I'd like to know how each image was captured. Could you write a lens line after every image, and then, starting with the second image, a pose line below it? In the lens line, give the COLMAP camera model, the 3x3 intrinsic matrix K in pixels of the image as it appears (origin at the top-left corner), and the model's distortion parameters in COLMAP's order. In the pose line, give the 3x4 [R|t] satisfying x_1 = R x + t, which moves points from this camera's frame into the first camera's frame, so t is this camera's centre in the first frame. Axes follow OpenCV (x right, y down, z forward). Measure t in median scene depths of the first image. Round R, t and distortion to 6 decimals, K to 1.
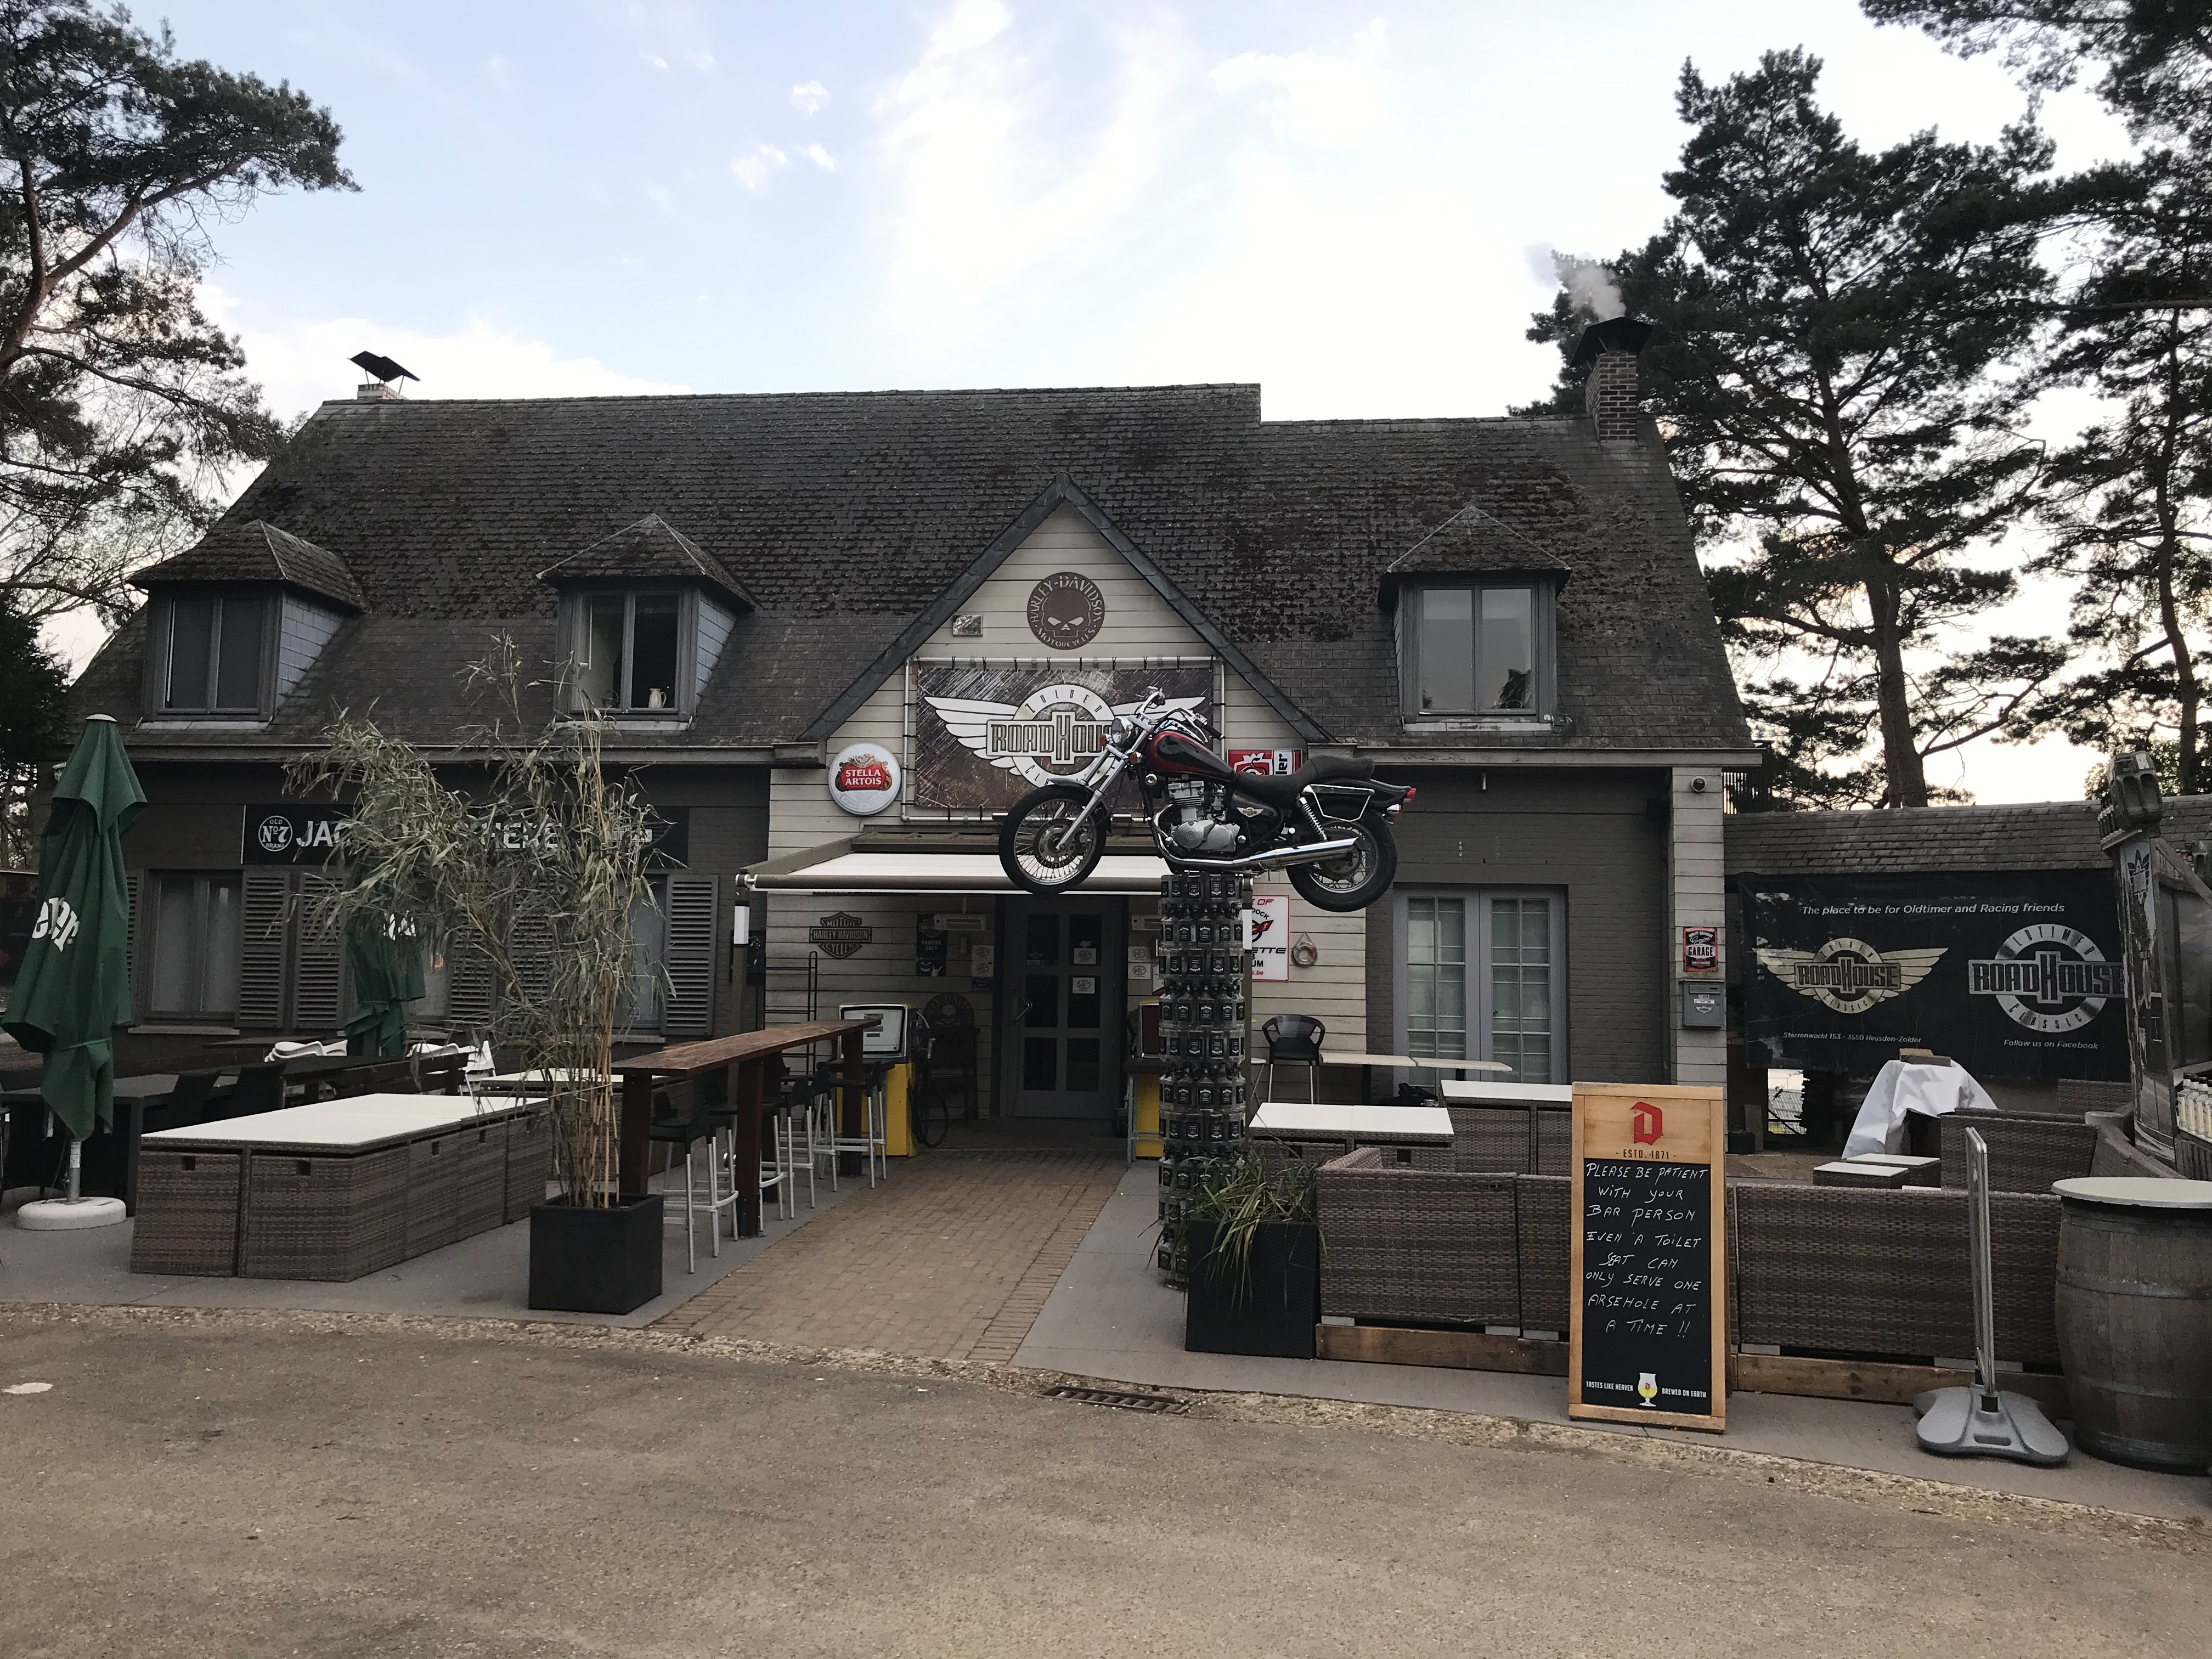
lens RADIAL K [[1774.2, 0, 1108.4], [0, 1774.2, 815.7], [0, 0, 1]] dist [0.048931, -0.041750]
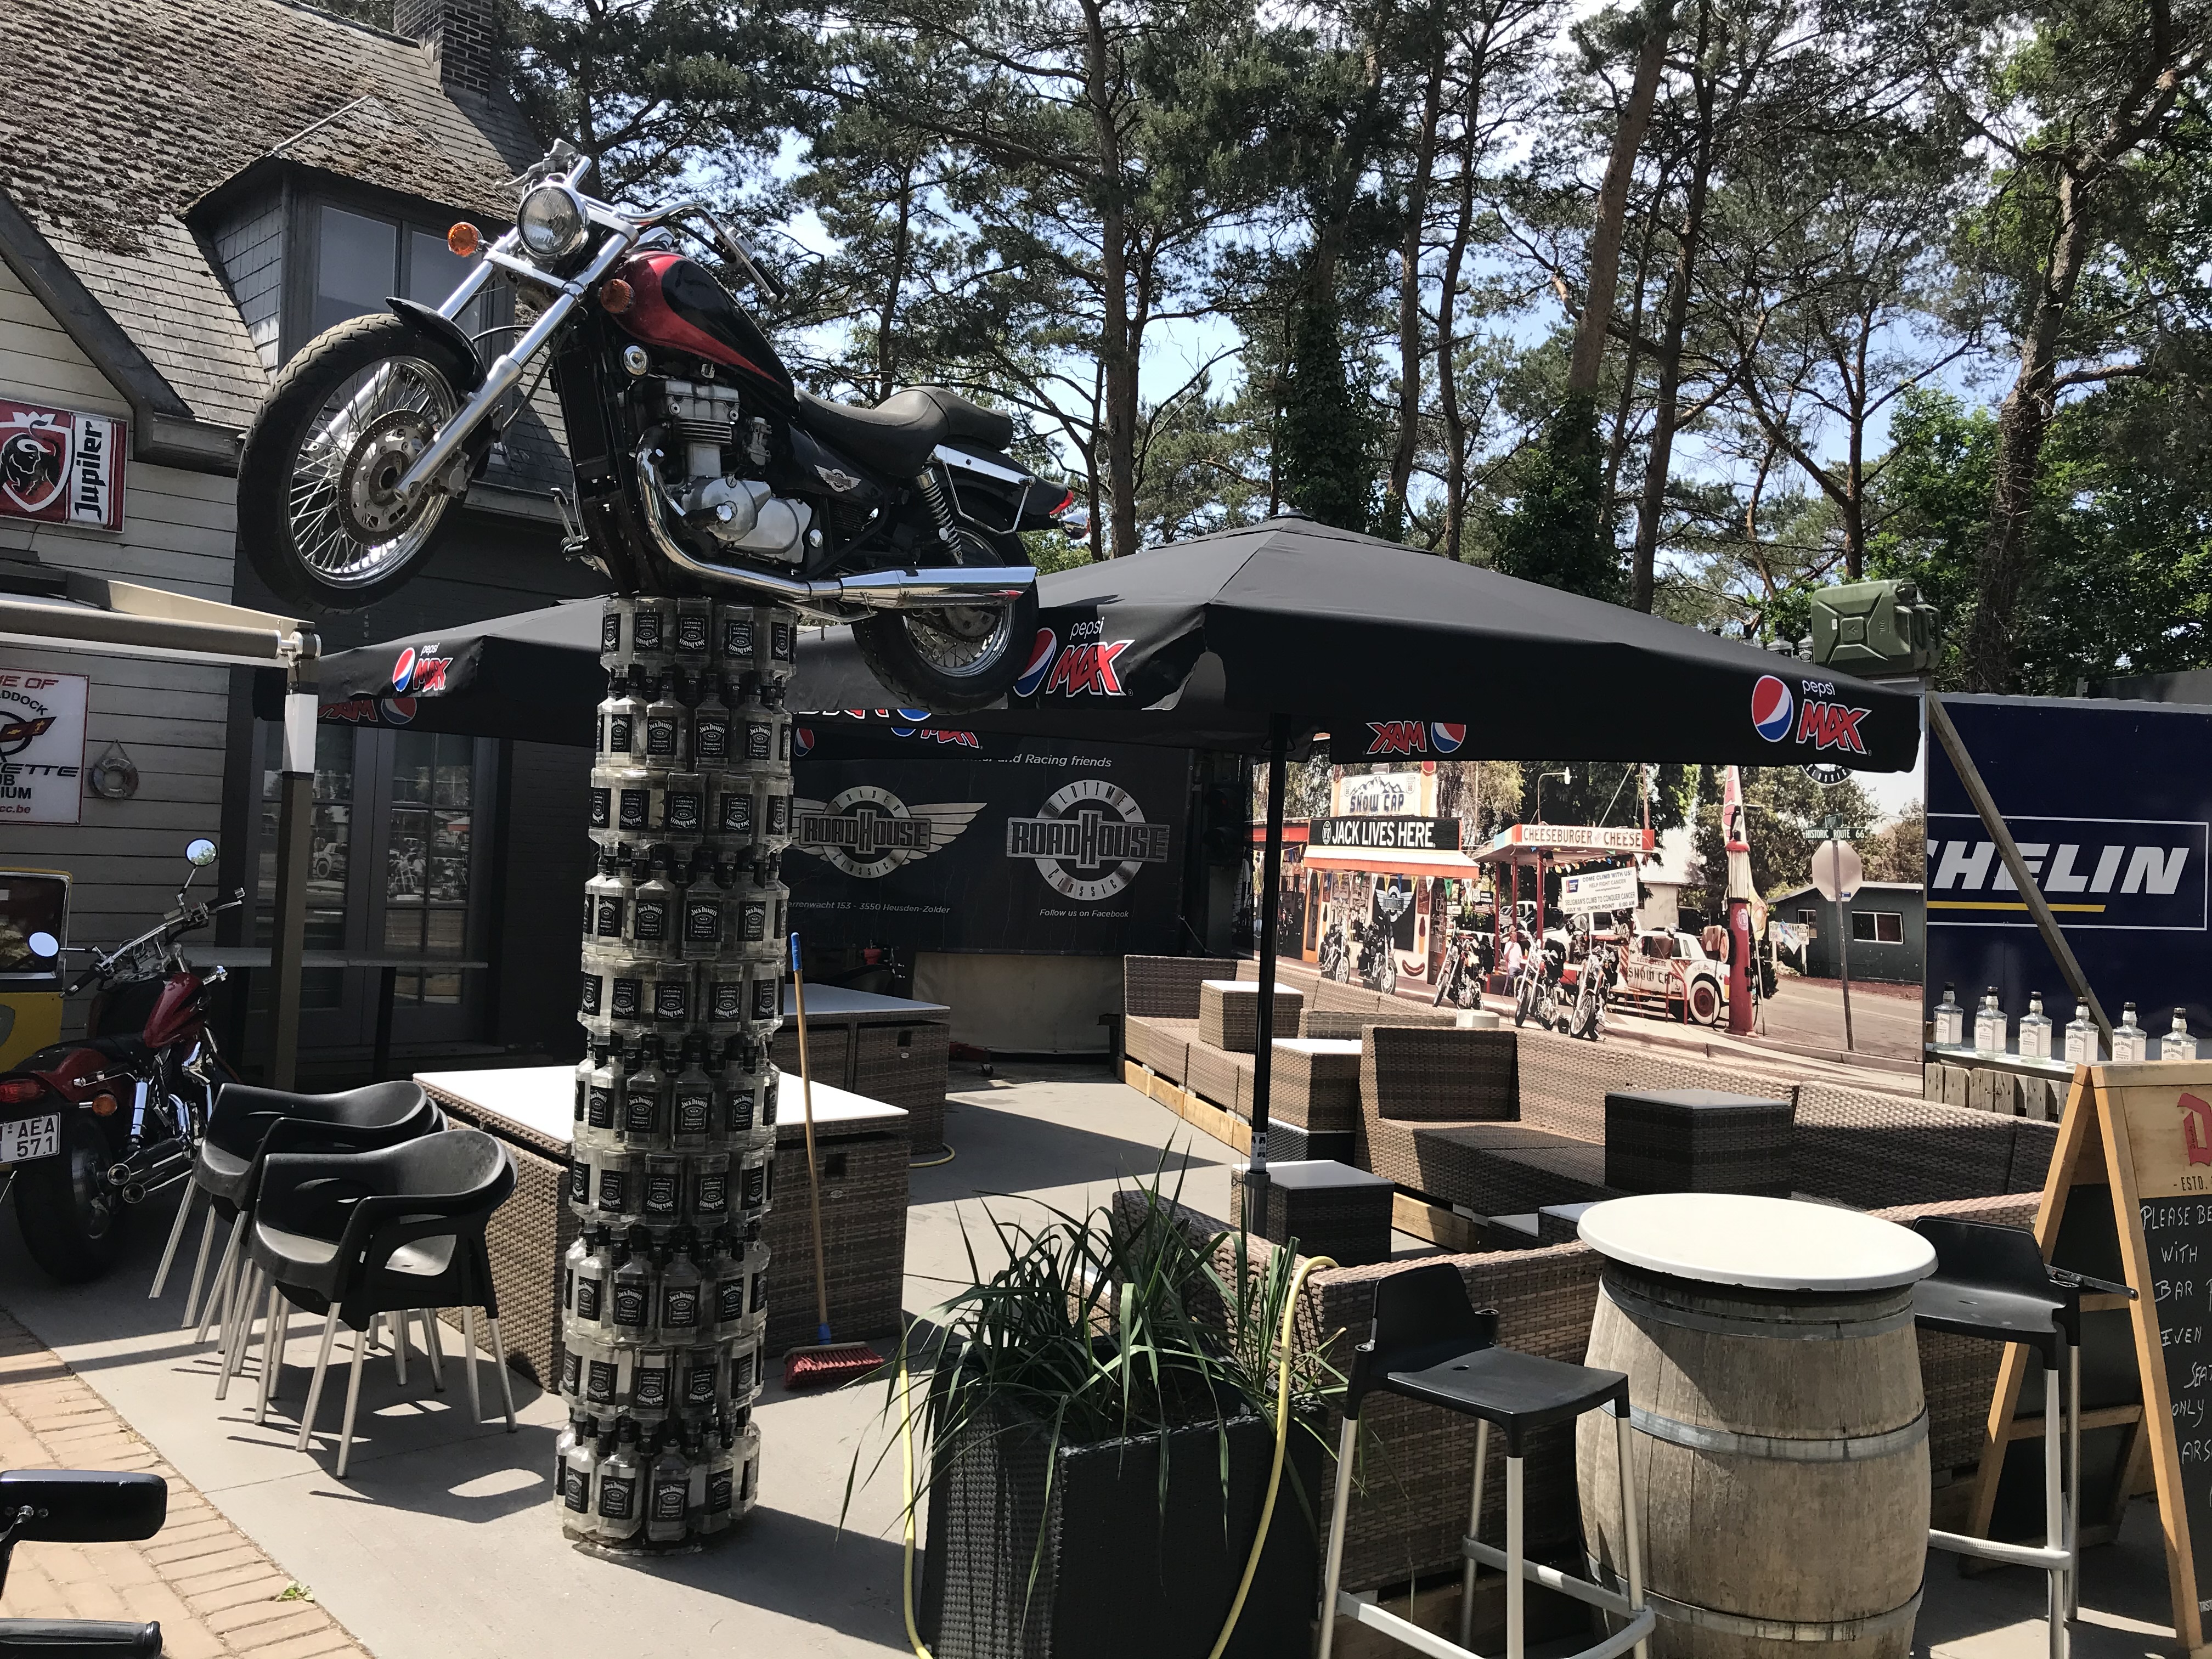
lens RADIAL K [[1774.2, 0, 1113.4], [0, 1774.2, 816.4], [0, 0, 1]] dist [0.048931, -0.041750]
pose [[0.639192, 0.024768, 0.768648, -0.129296], [-0.093958, 0.994509, 0.046088, 0.032613], [-0.763286, -0.101680, 0.638009, 0.378165]]
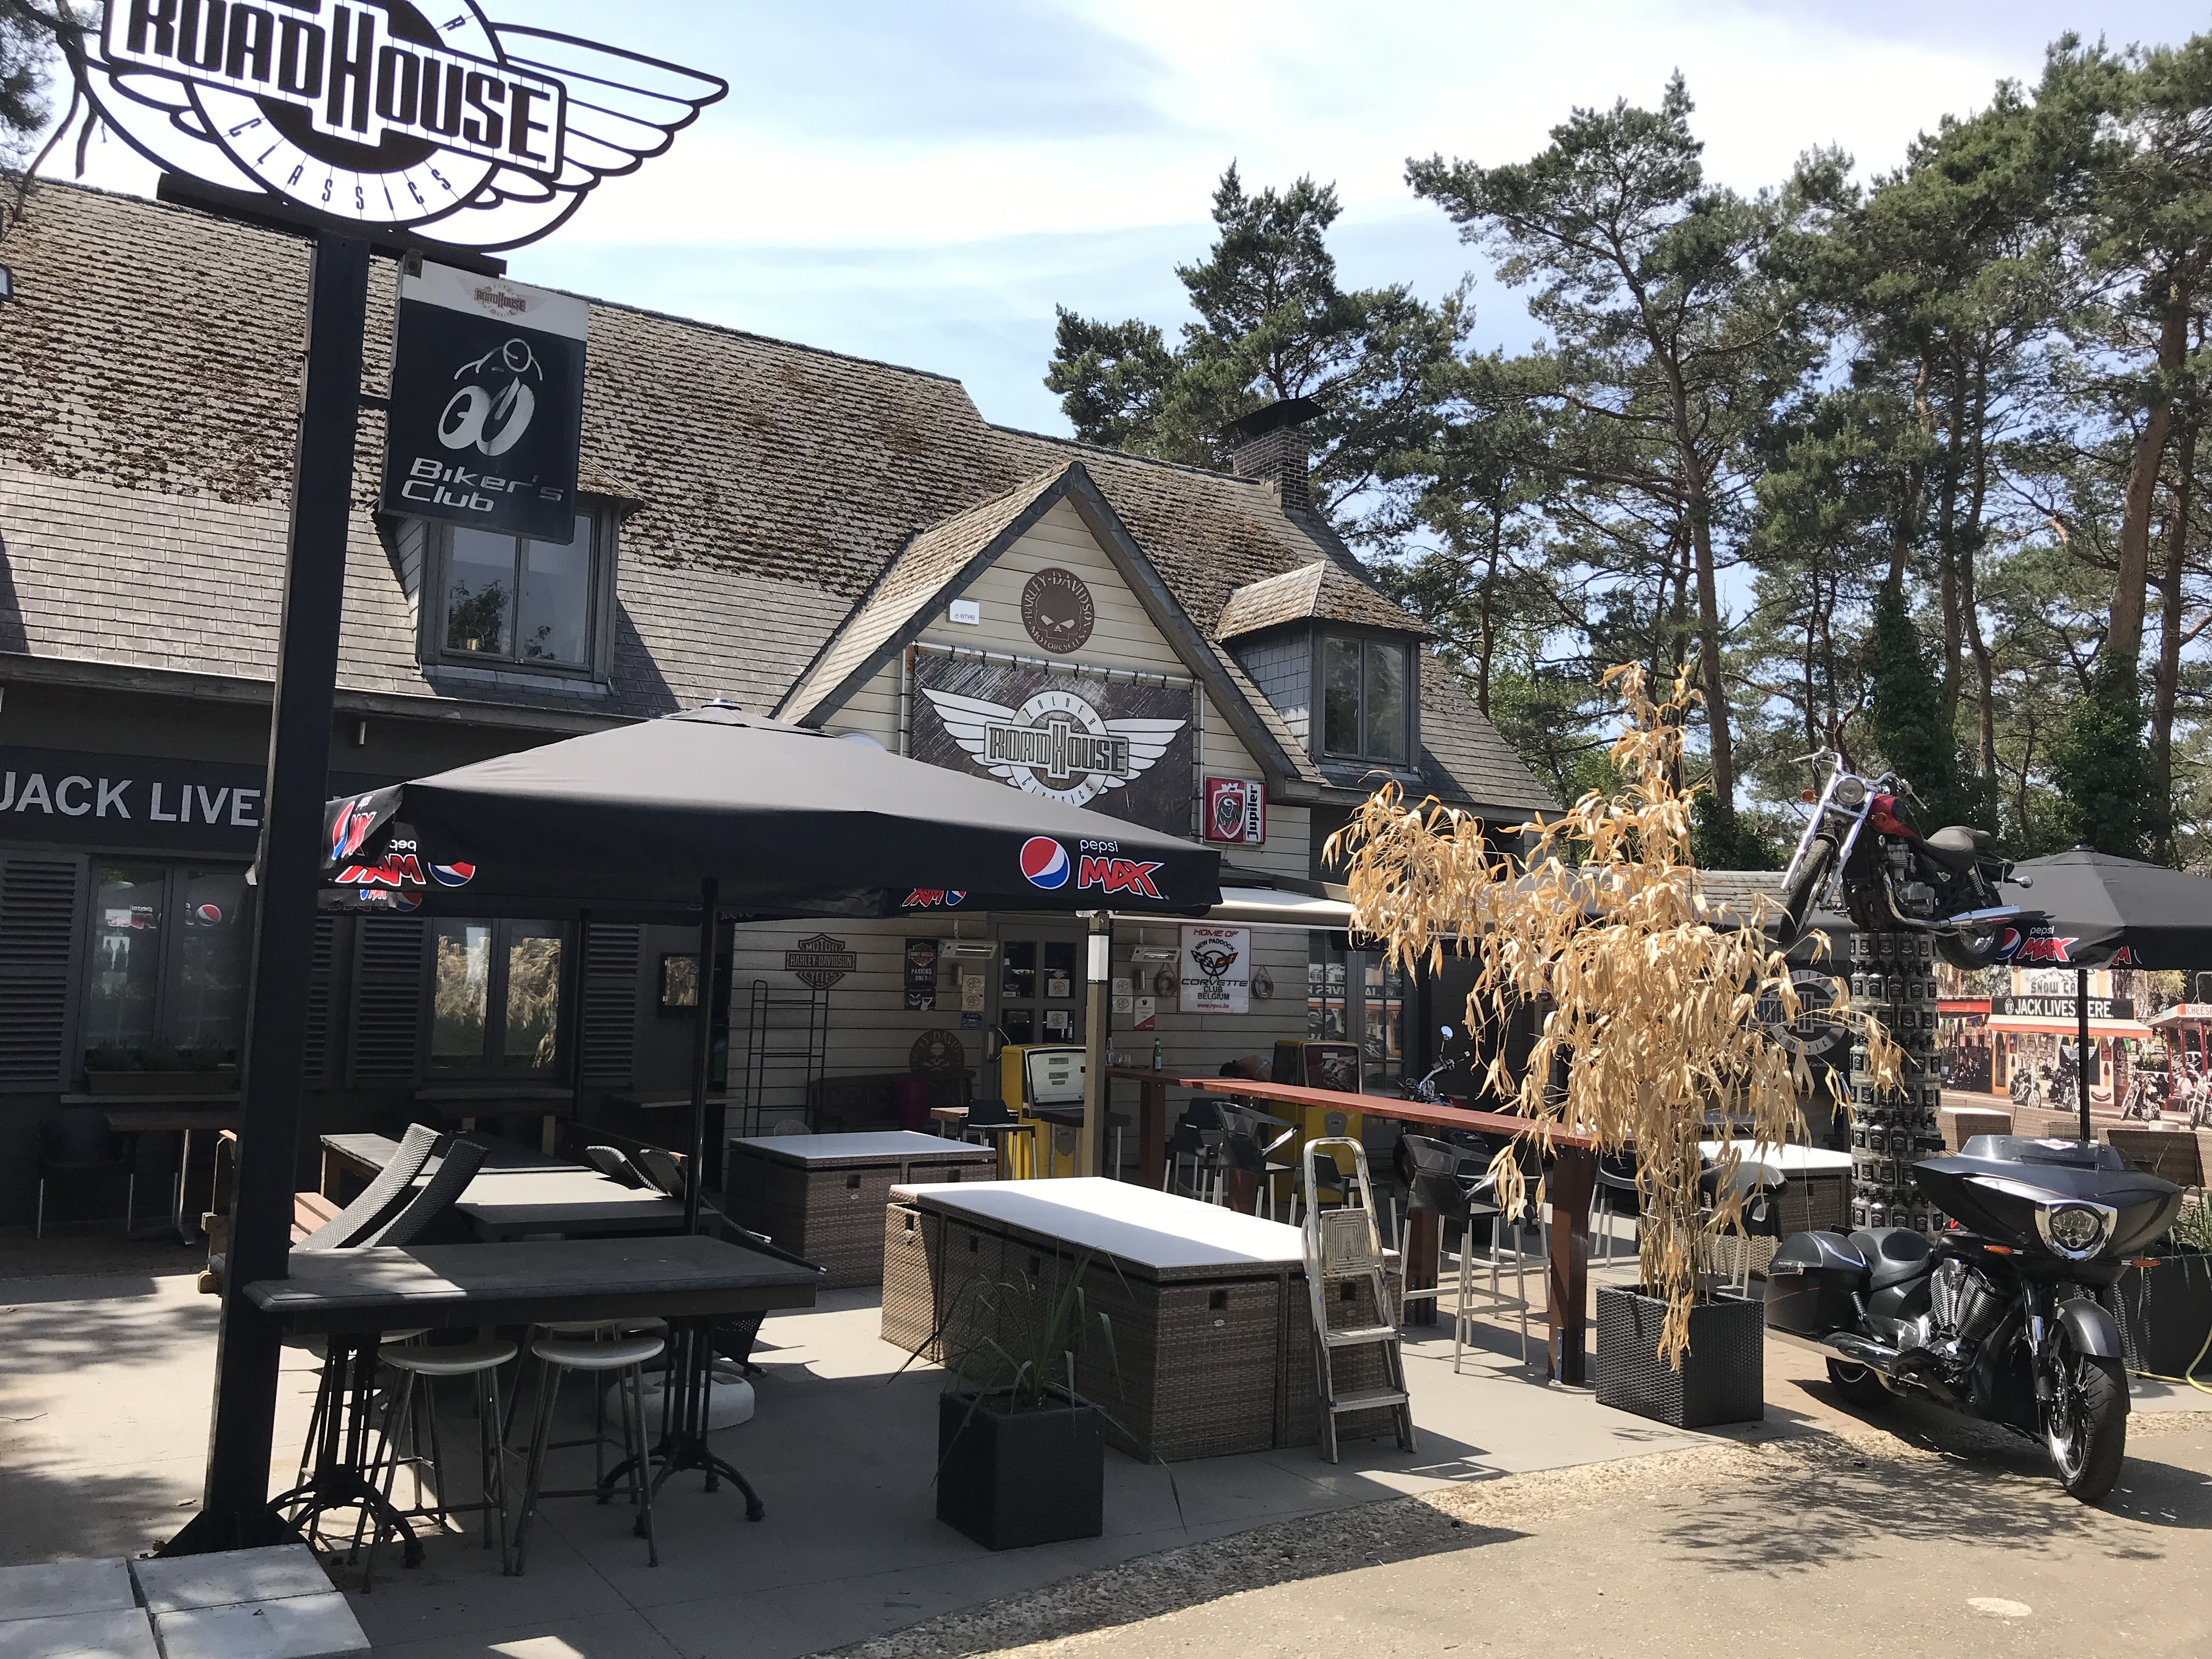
lens RADIAL K [[1774.2, 0, 1109.7], [0, 1774.2, 811.4], [0, 0, 1]] dist [0.048931, -0.041750]
pose [[0.783475, 0.064764, 0.618039, -0.580118], [-0.061967, 0.997740, -0.025997, 0.010497], [-0.618326, -0.017930, 0.785717, 0.268098]]
